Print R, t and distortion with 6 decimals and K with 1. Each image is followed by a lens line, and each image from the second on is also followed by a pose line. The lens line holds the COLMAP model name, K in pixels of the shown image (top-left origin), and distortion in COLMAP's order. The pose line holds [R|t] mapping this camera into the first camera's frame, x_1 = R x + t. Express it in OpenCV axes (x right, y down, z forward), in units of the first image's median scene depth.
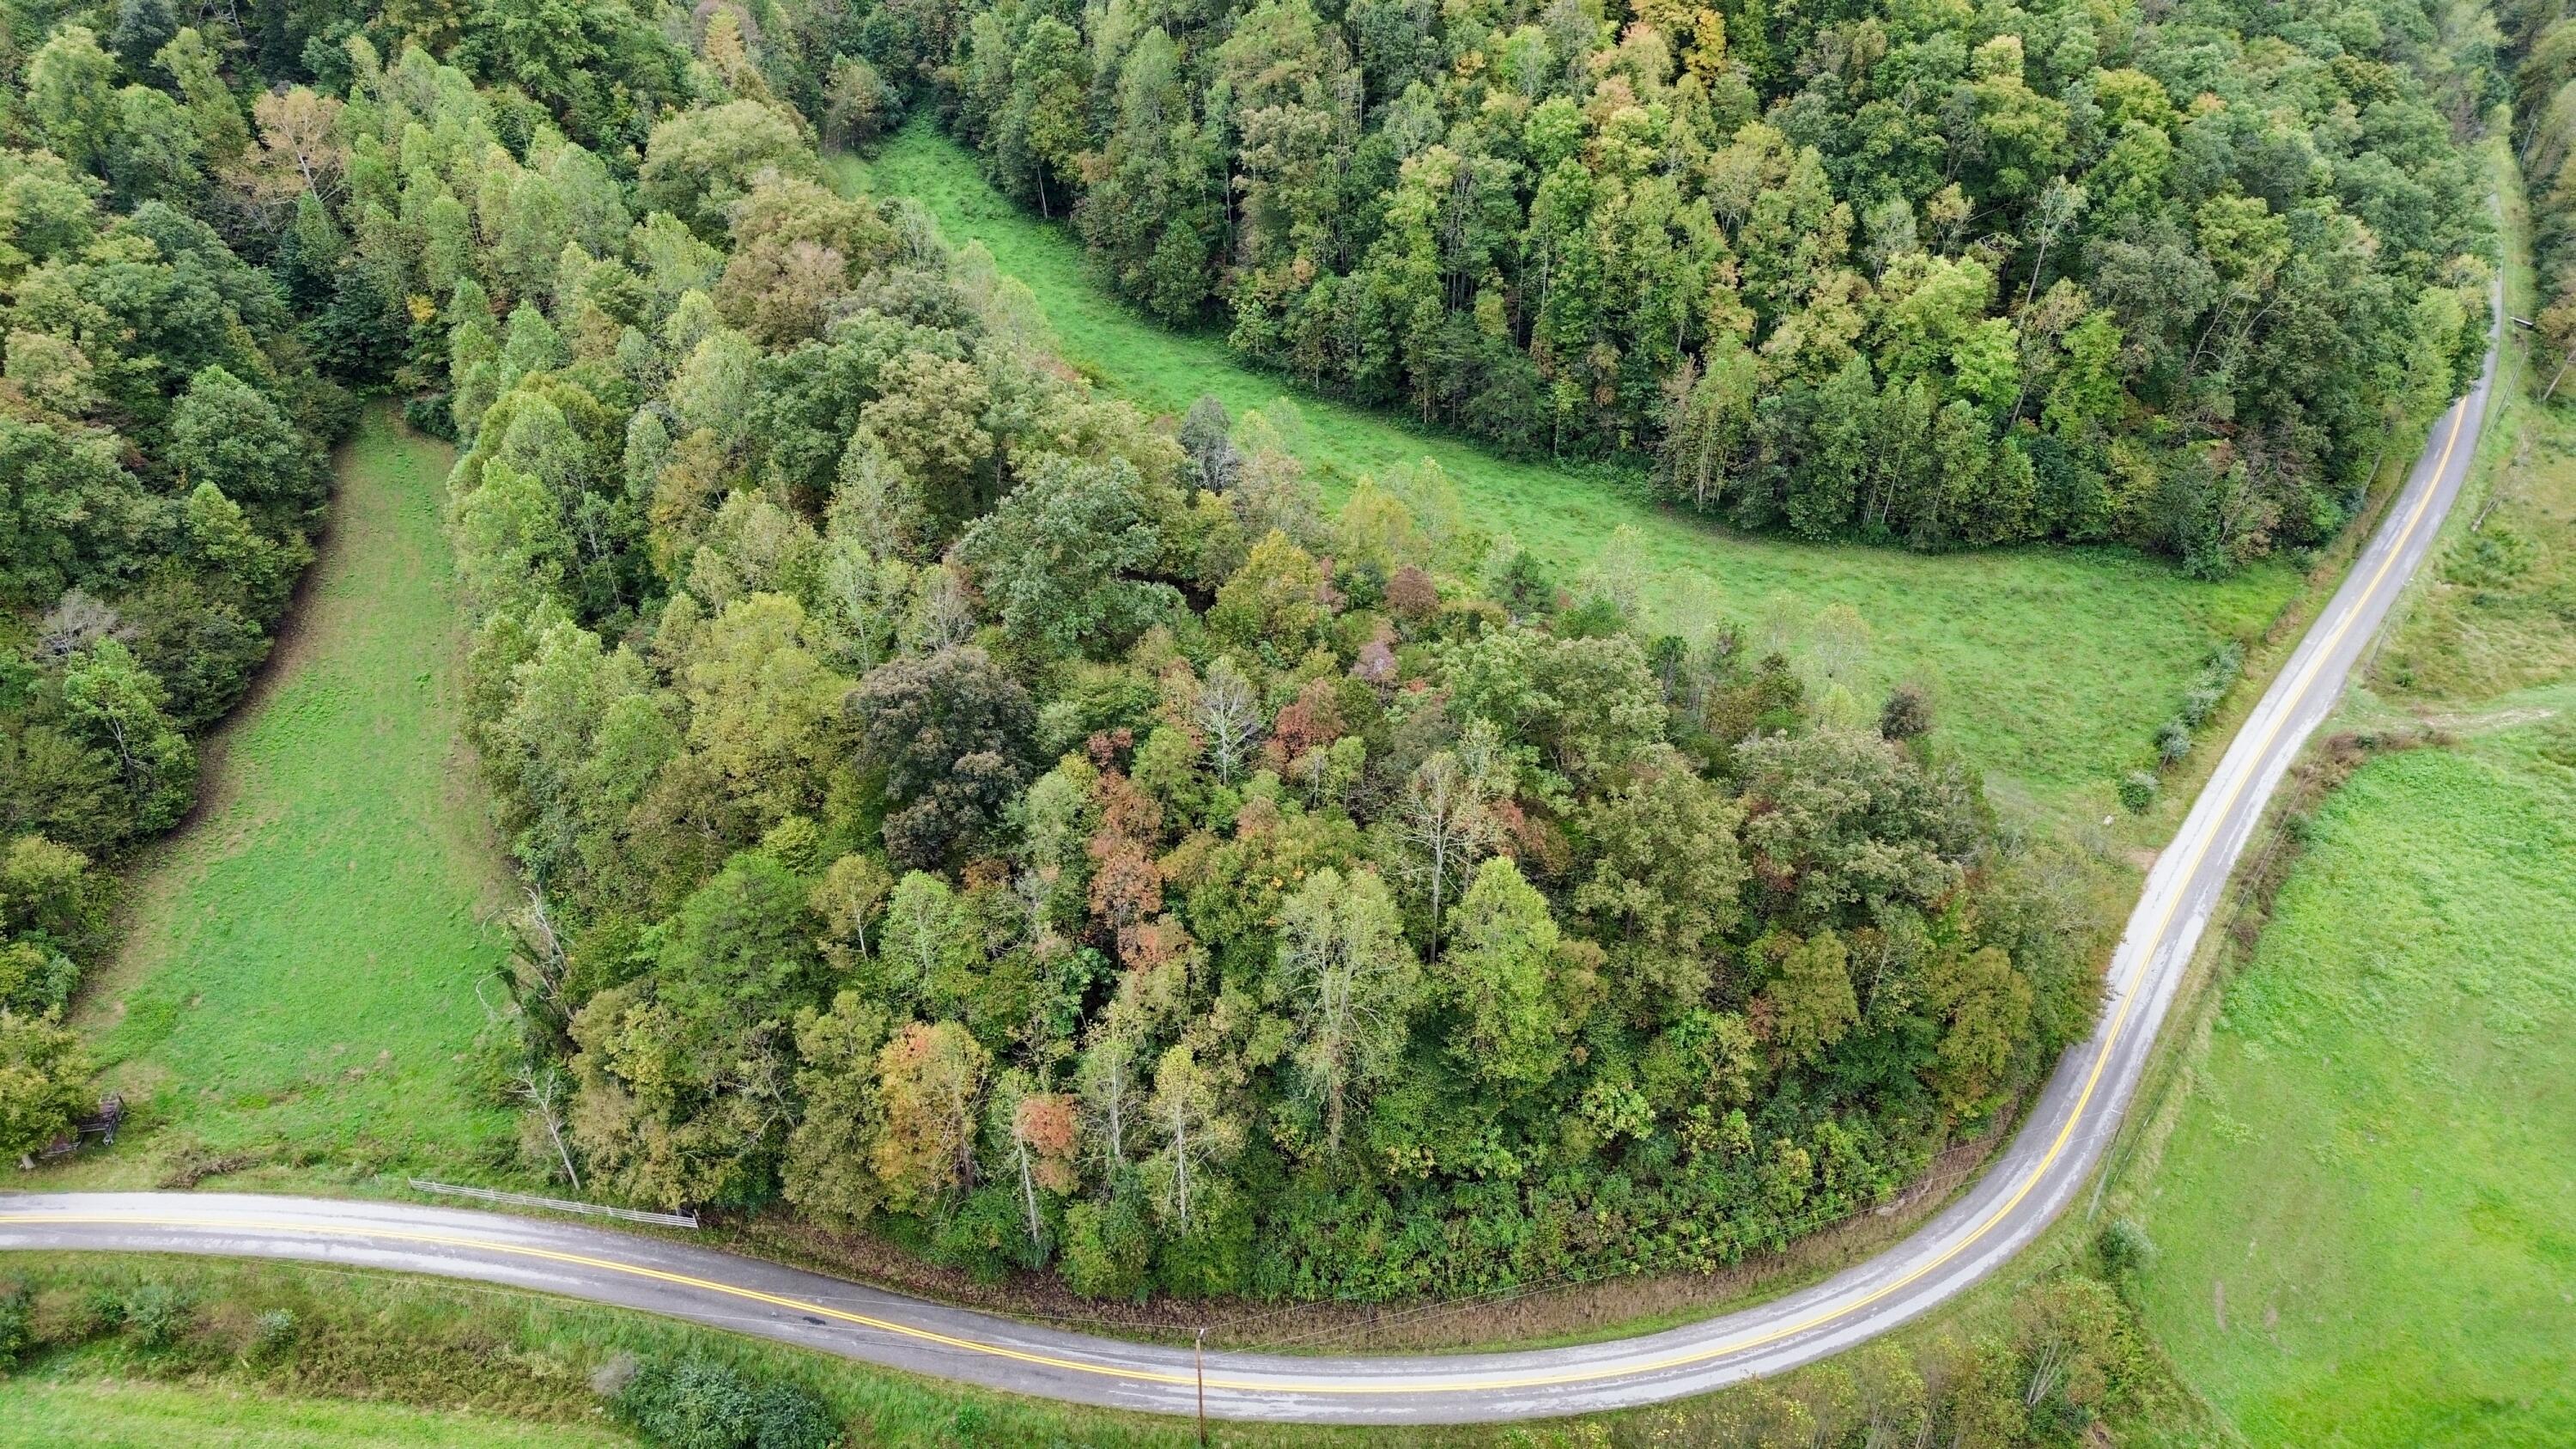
lens RADIAL K [[1831.7, 0, 1281.1], [0, 1831.7, 732.9], [0, 0, 1]] dist [0.090711, -0.086085]
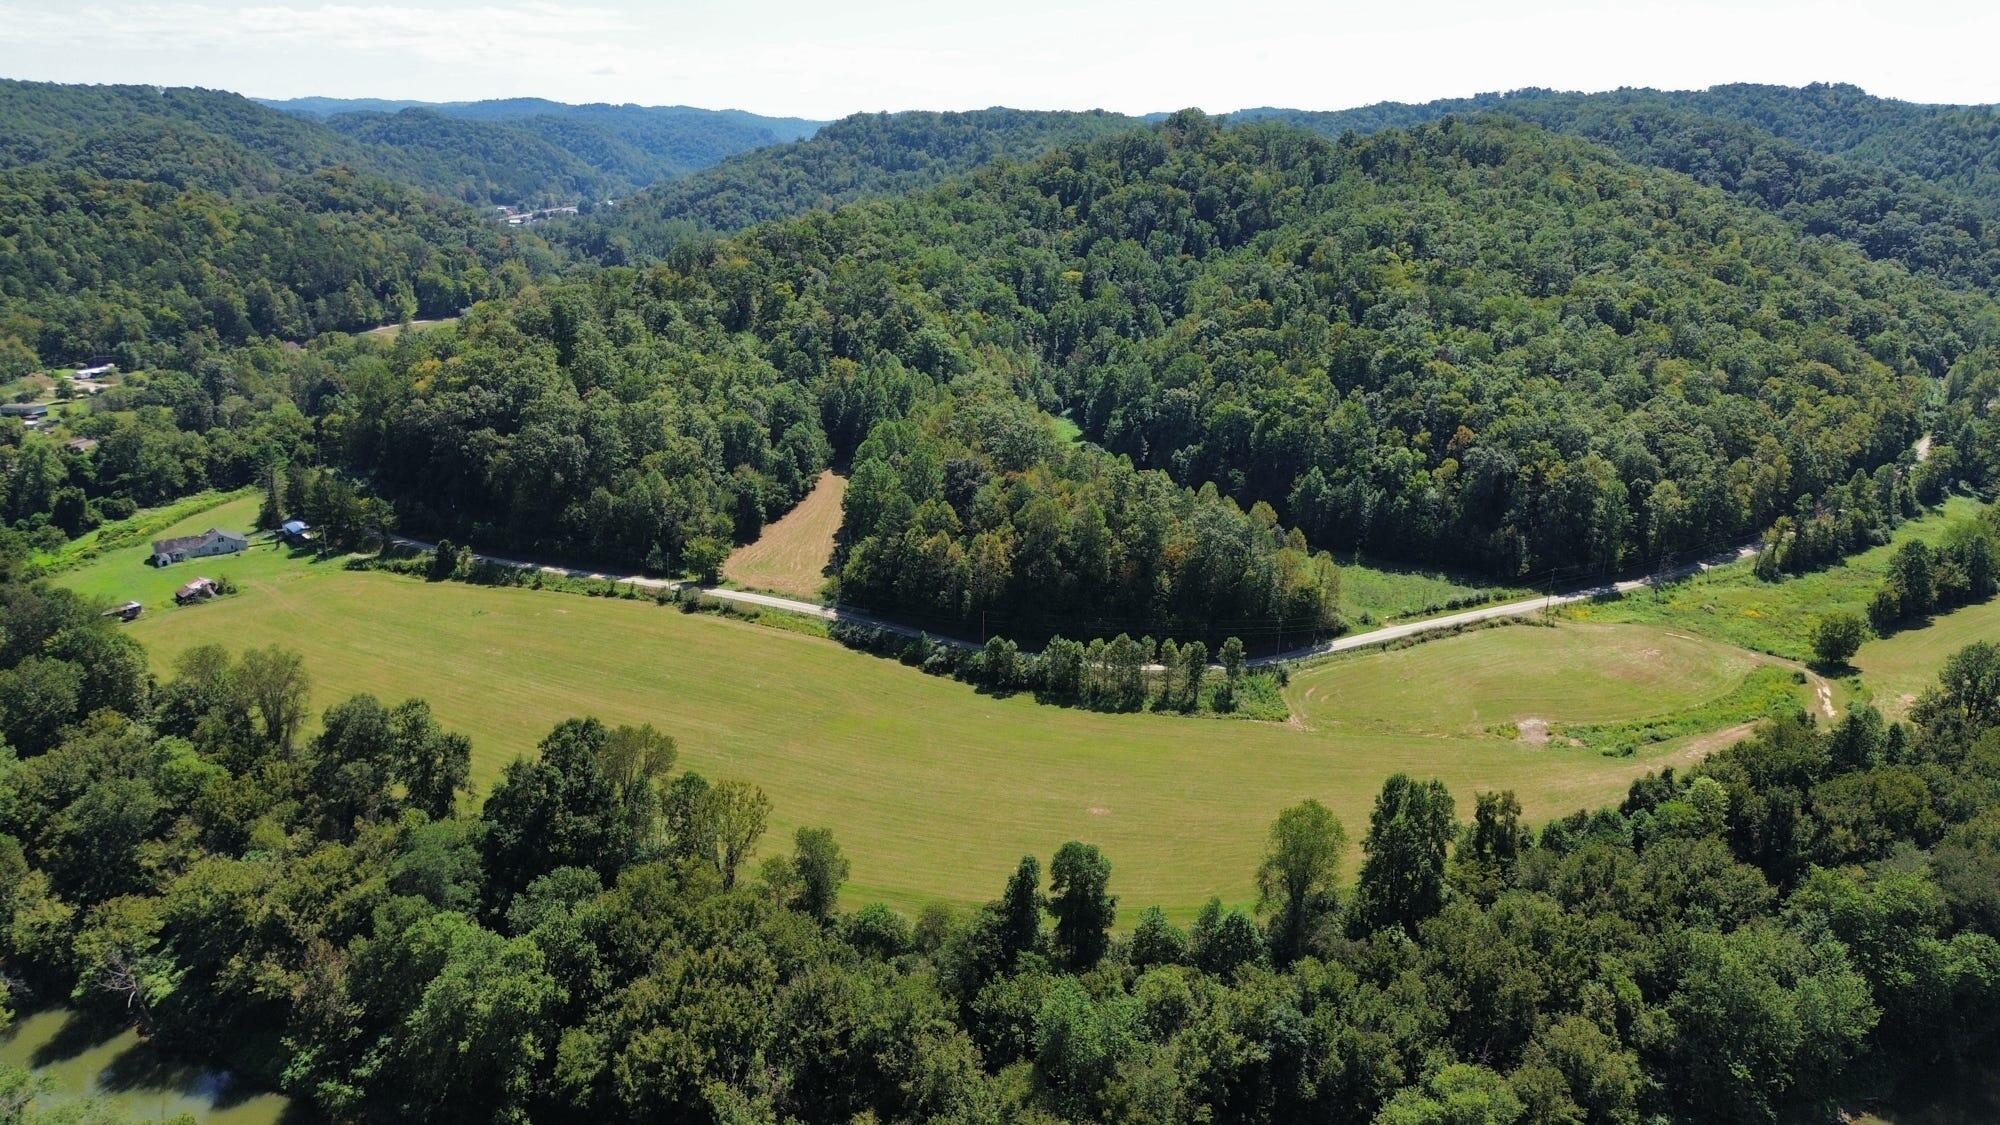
lens RADIAL K [[1421.9, 0, 994.6], [0, 1421.9, 569.0], [0, 0, 1]] dist [0.090711, -0.086085]
pose [[0.931069, 0.112634, -0.347021, 0.521206], [-0.222959, 0.928538, -0.296827, 0.589249], [0.288790, 0.353738, 0.889646, -0.825521]]
